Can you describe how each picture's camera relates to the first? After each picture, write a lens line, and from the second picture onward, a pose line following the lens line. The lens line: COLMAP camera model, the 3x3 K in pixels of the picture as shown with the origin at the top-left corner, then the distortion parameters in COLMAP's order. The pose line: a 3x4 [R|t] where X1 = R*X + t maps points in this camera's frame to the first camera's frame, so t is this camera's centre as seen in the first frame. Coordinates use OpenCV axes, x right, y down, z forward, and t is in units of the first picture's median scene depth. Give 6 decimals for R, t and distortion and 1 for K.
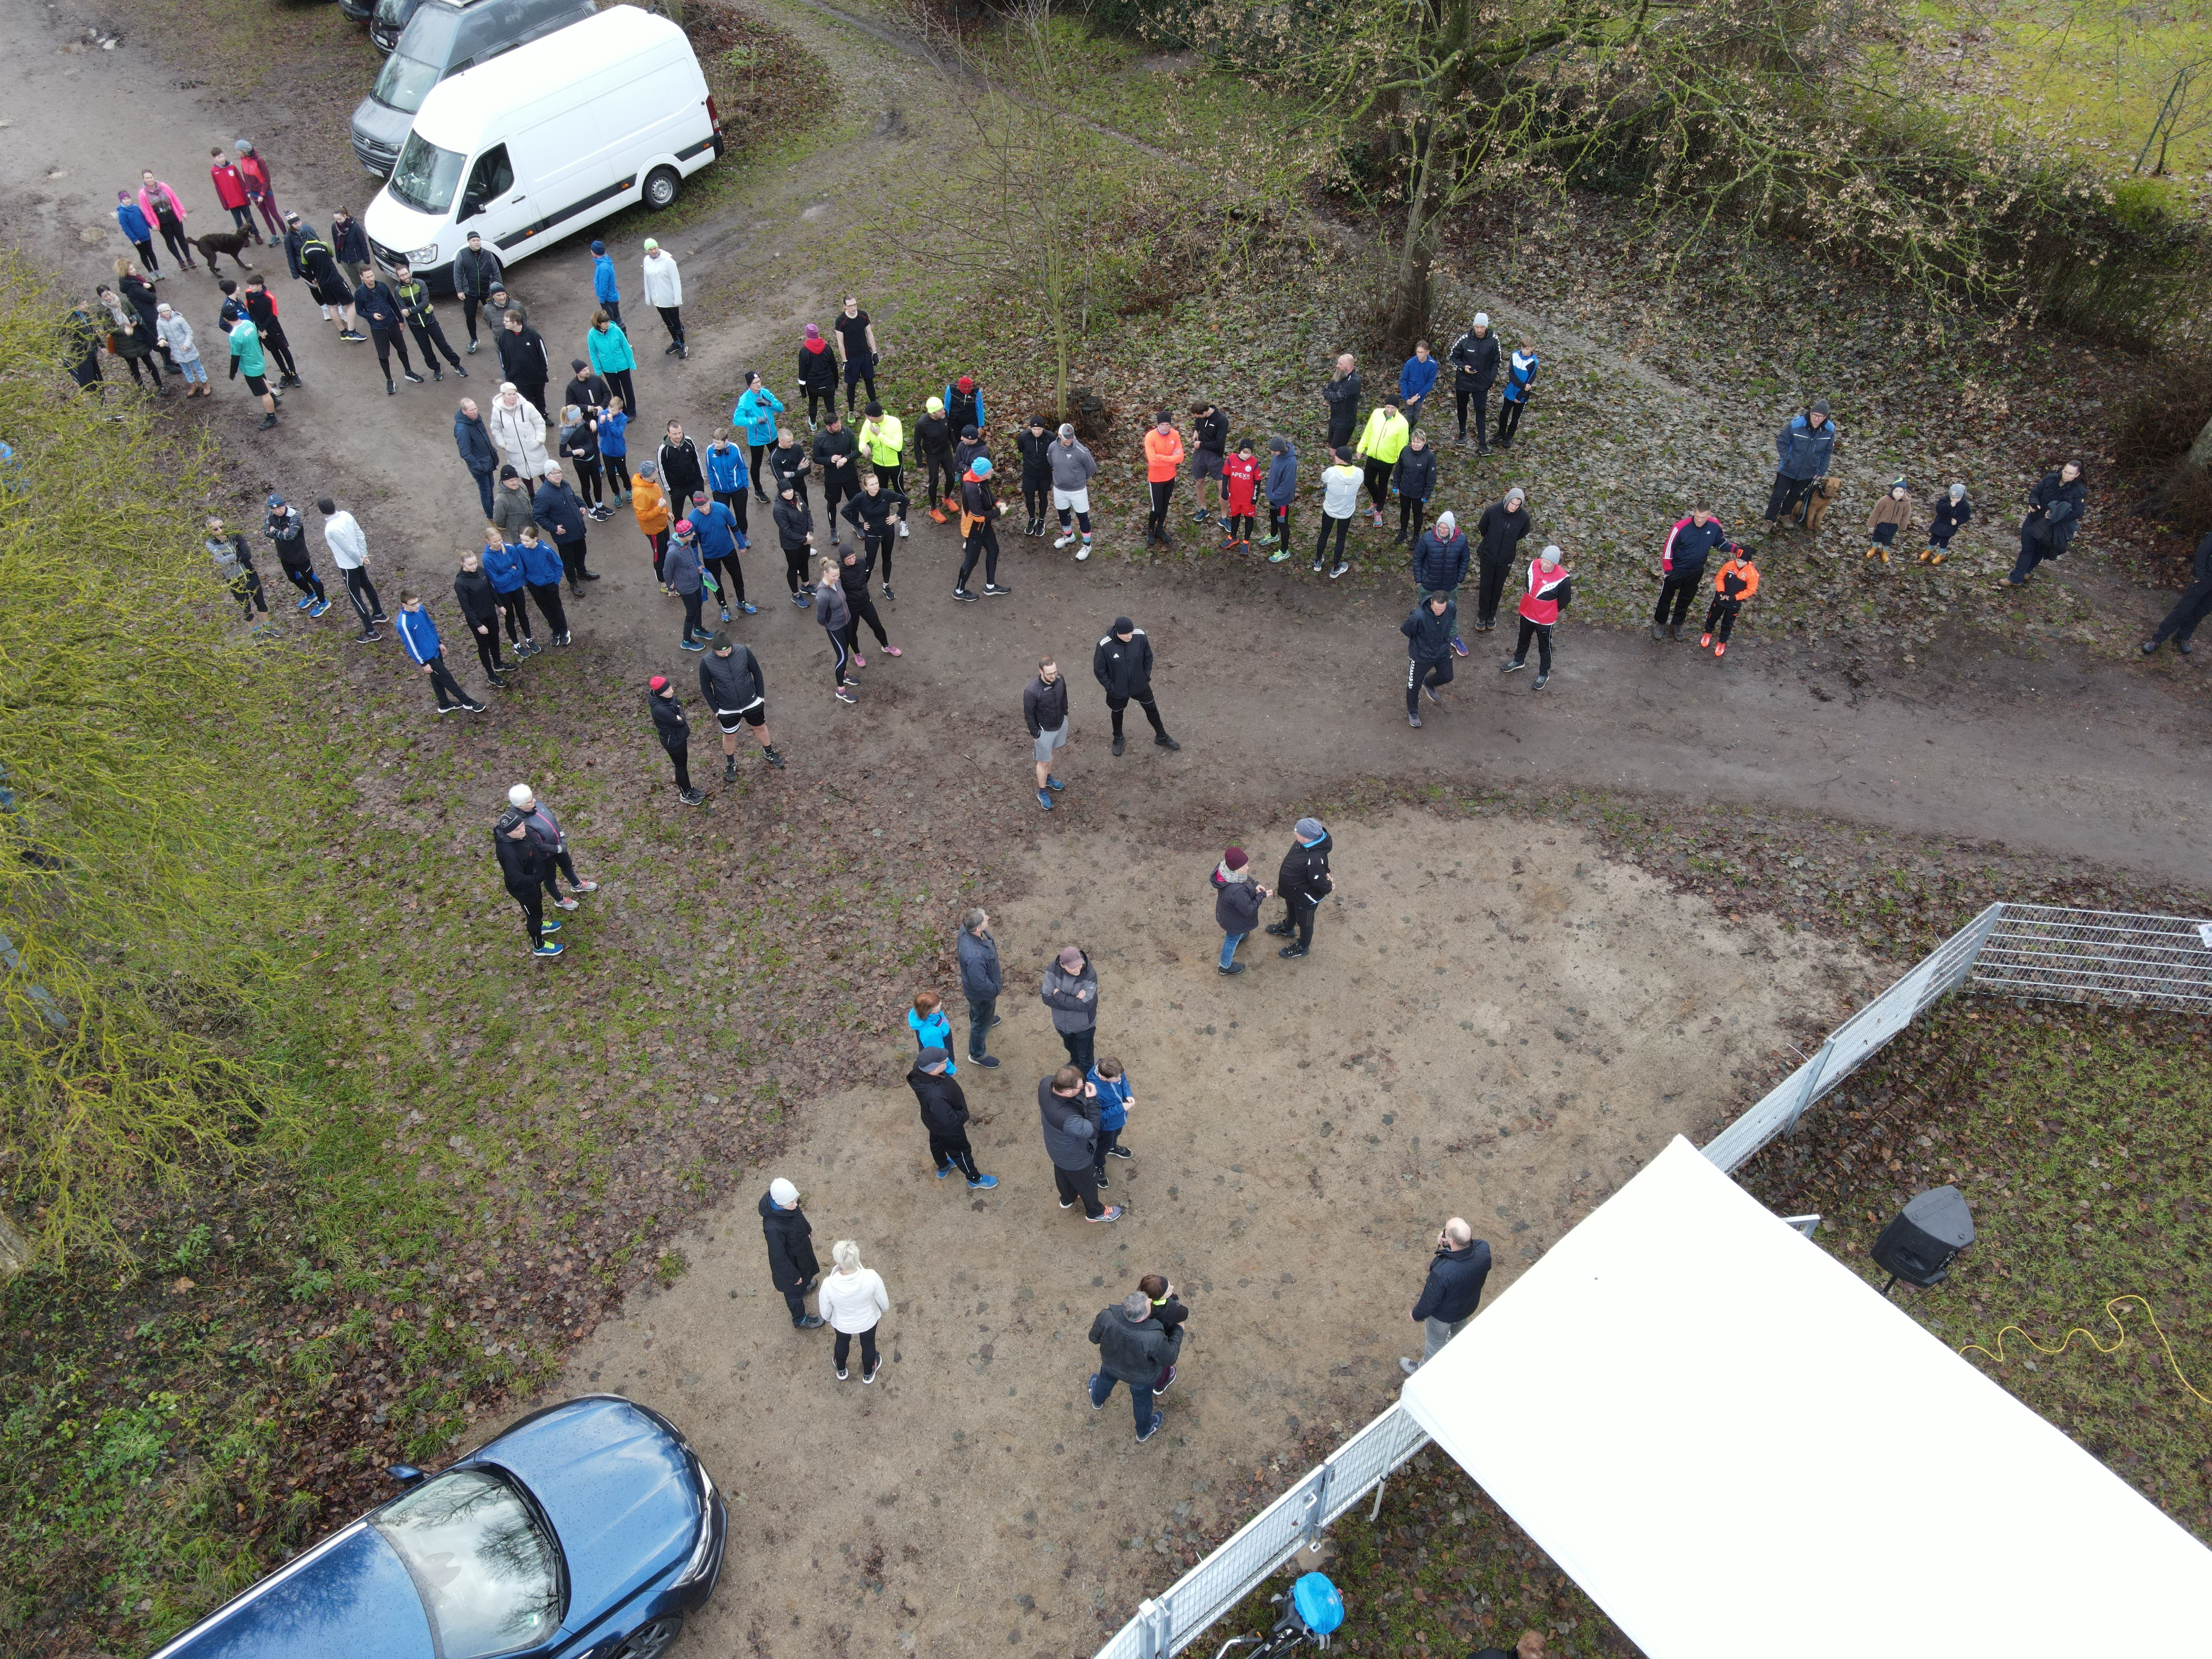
lens RADIAL K [[1613.2, 0, 1102.4], [0, 1613.2, 829.1], [0, 0, 1]] dist [0.013386, 0.012718]
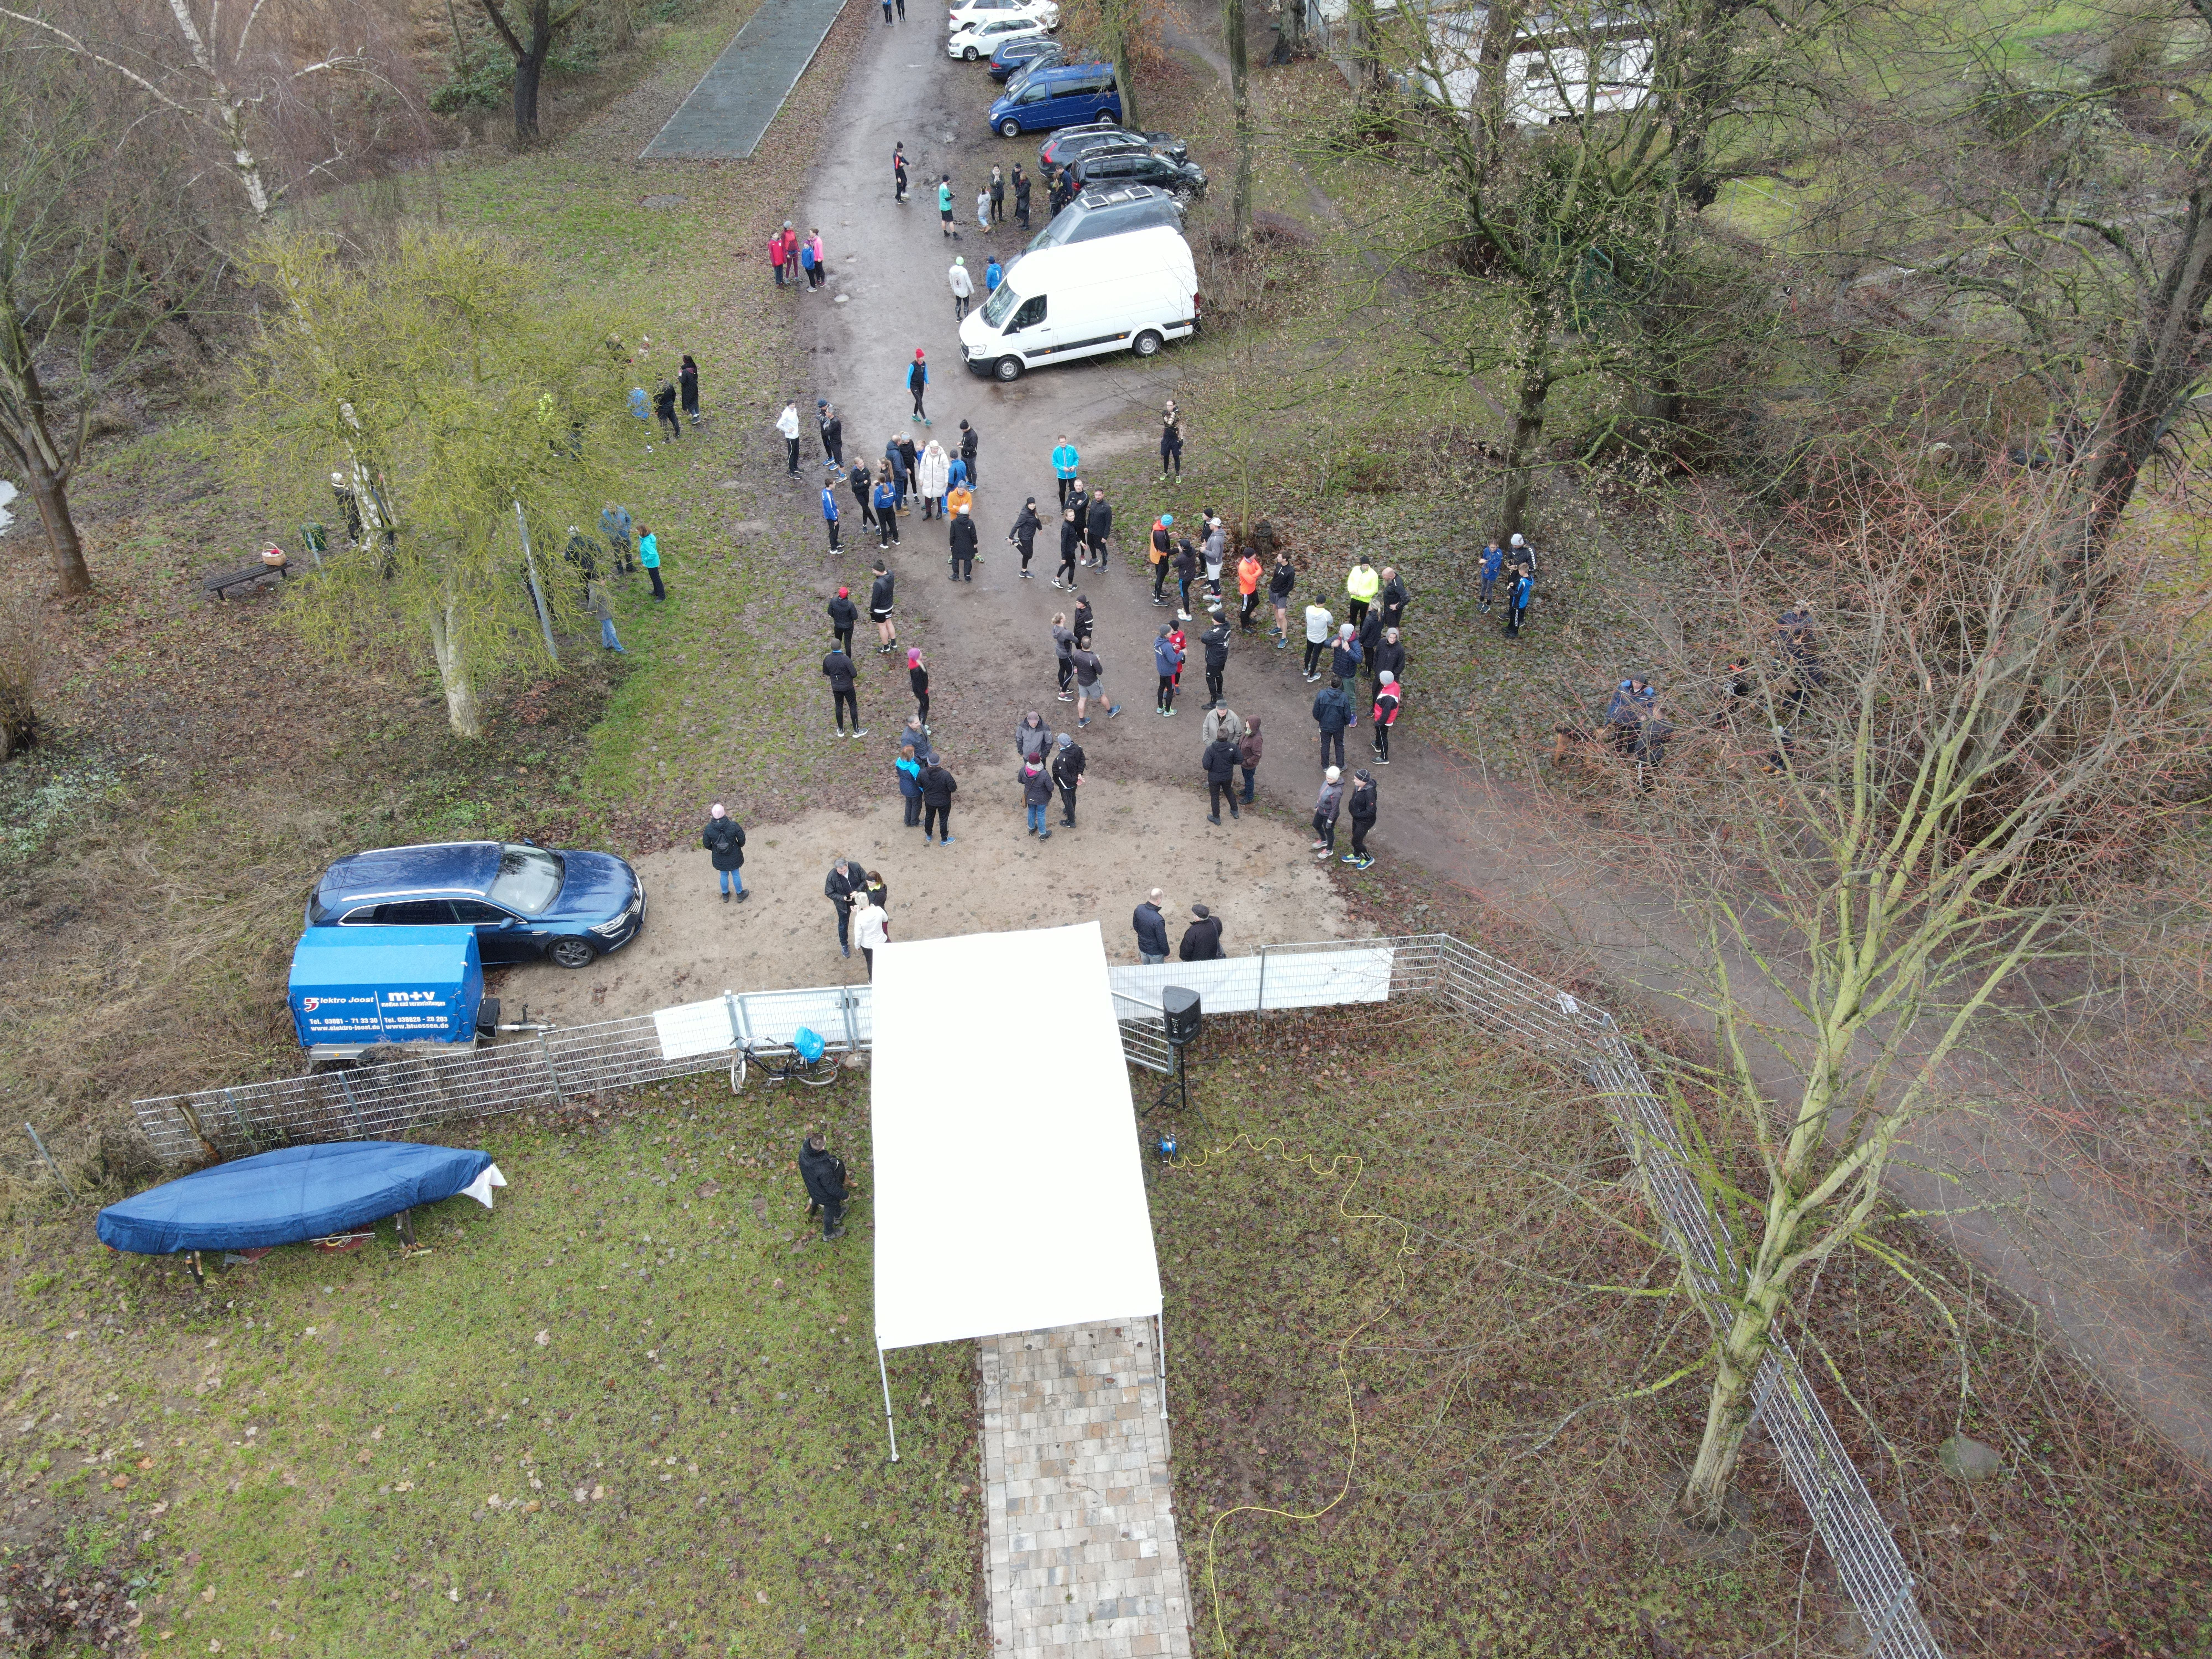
lens RADIAL K [[1613.2, 0, 1098.9], [0, 1613.2, 826.2], [0, 0, 1]] dist [0.013386, 0.012718]
pose [[0.840810, 0.335292, -0.424991, 0.790516], [-0.377082, 0.926051, -0.015428, 0.086874], [0.388390, 0.173229, 0.905066, -0.466229]]
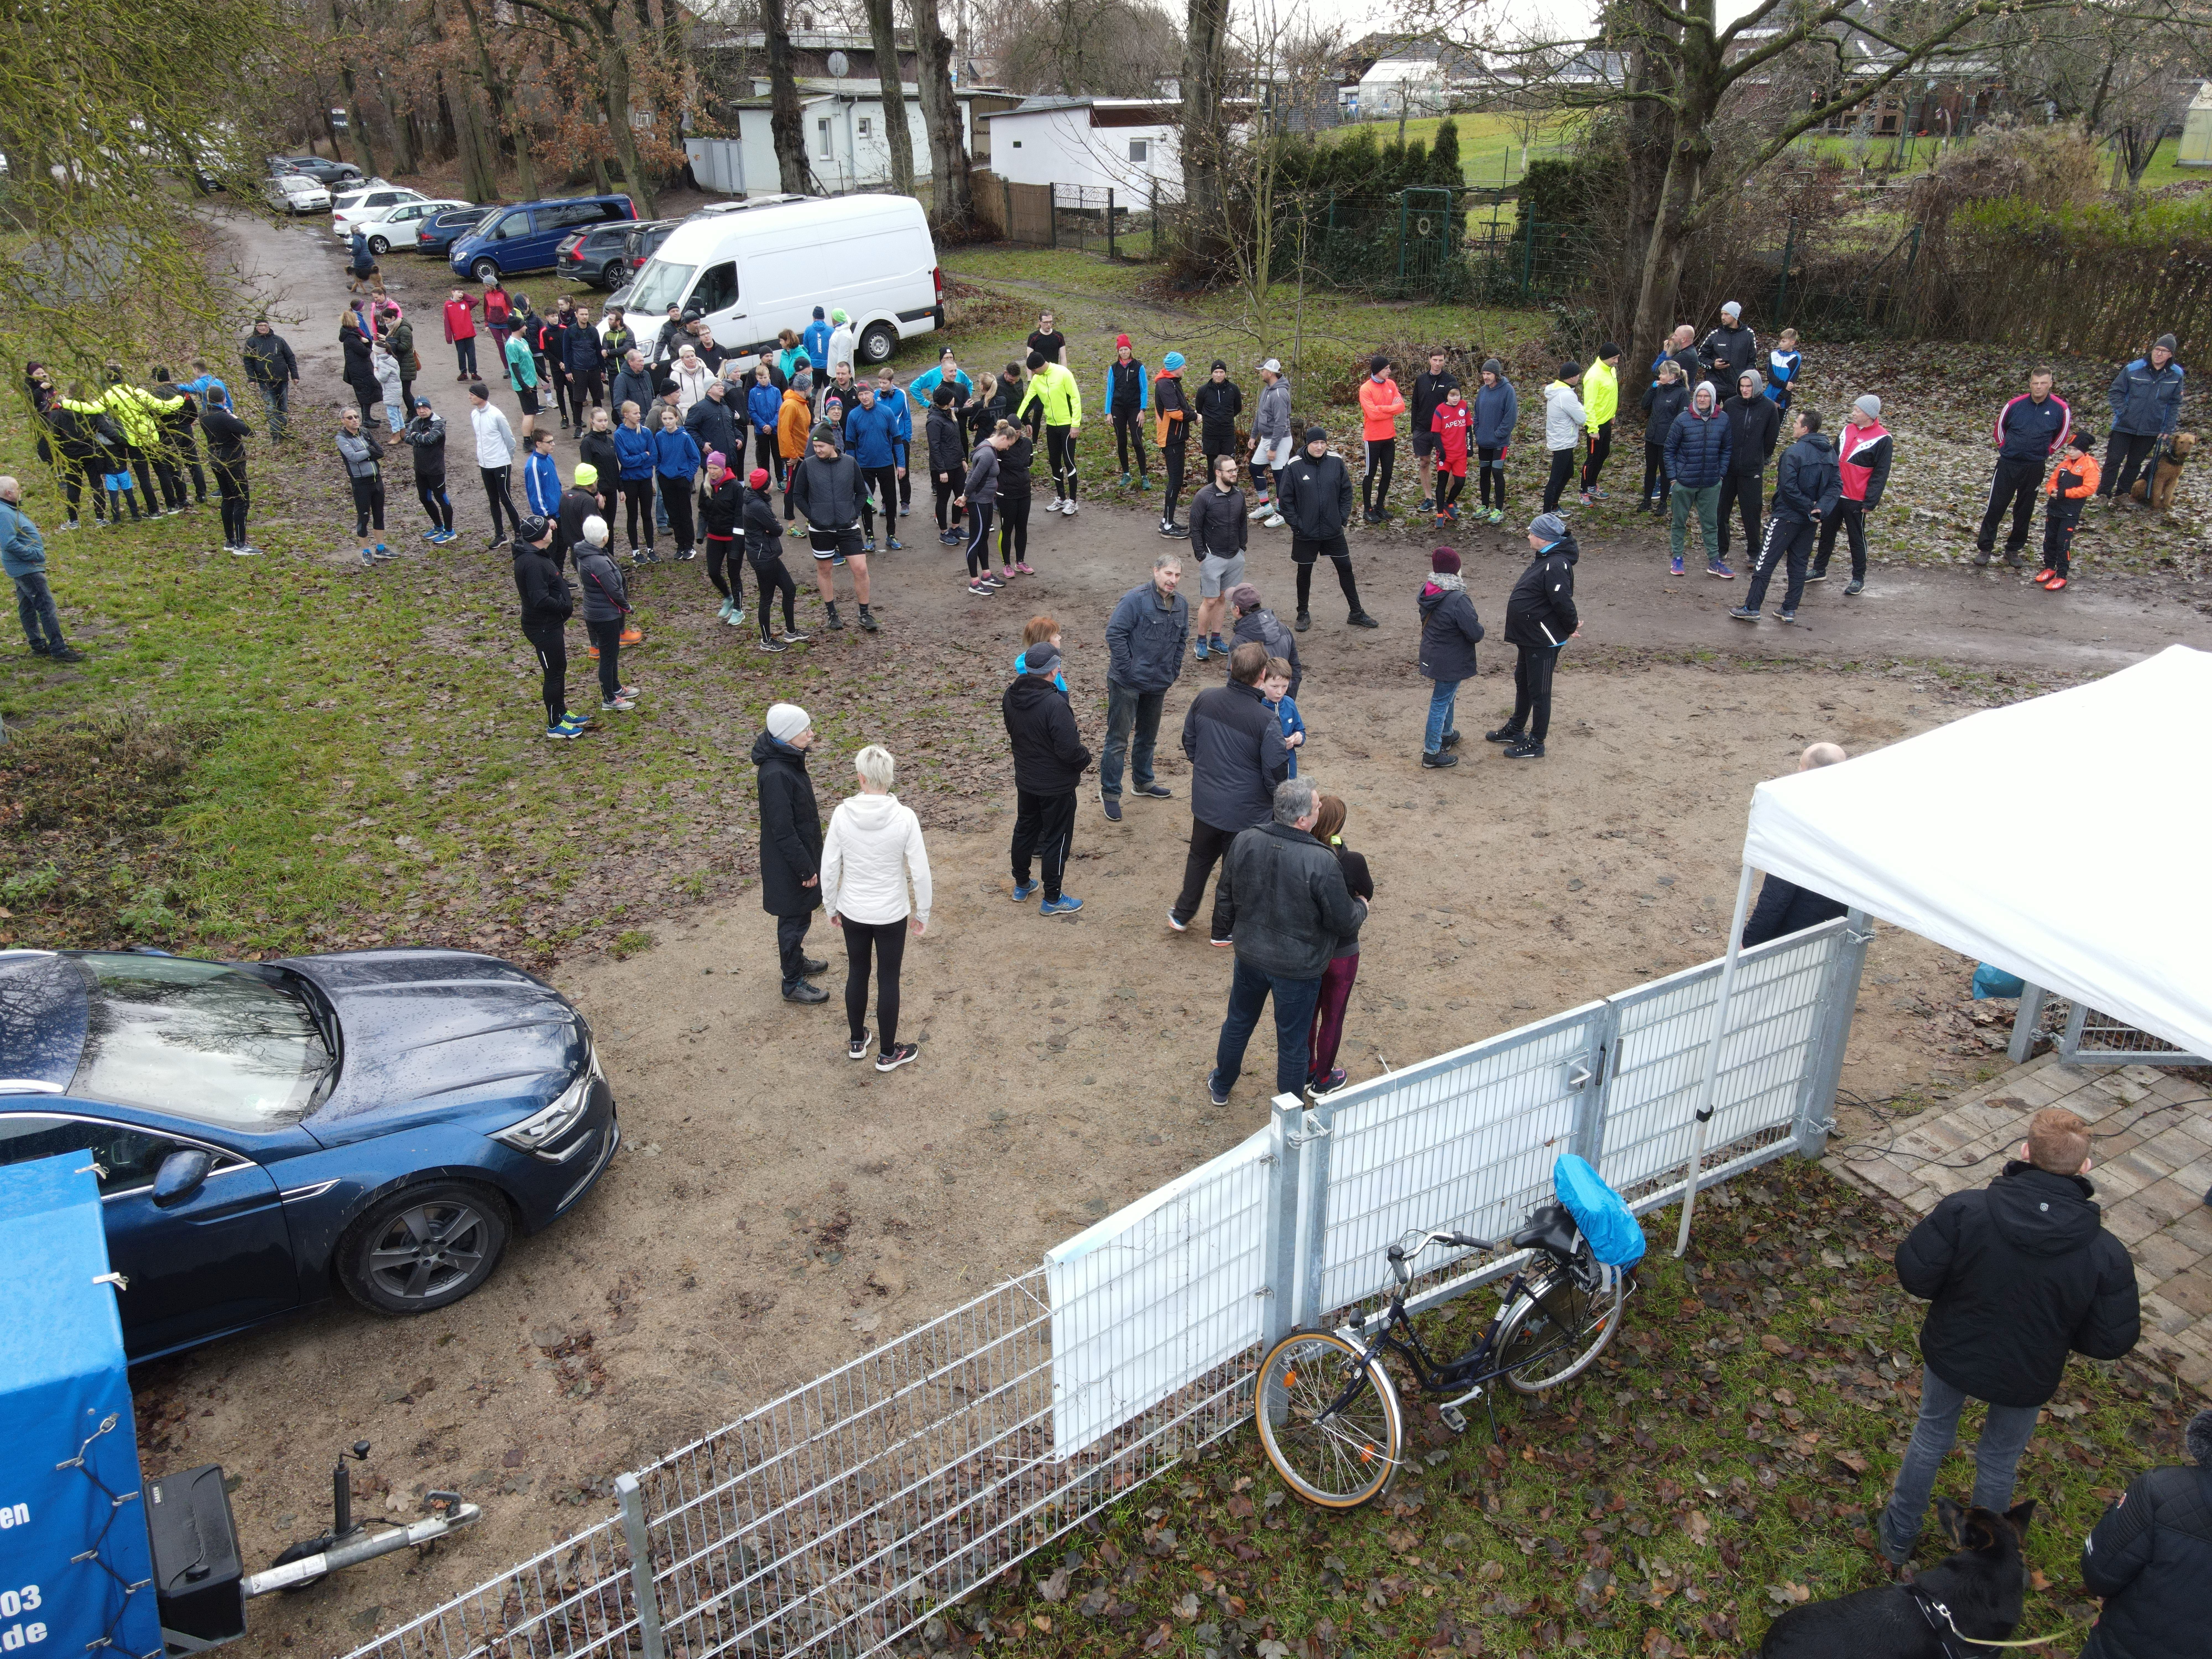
lens RADIAL K [[1613.2, 0, 1105.1], [0, 1613.2, 826.0], [0, 0, 1]] dist [0.013386, 0.012718]
pose [[0.990861, 0.063050, -0.119242, 0.016814], [-0.100228, 0.935770, -0.338067, 0.373204], [0.090267, 0.346929, 0.933538, 0.286748]]
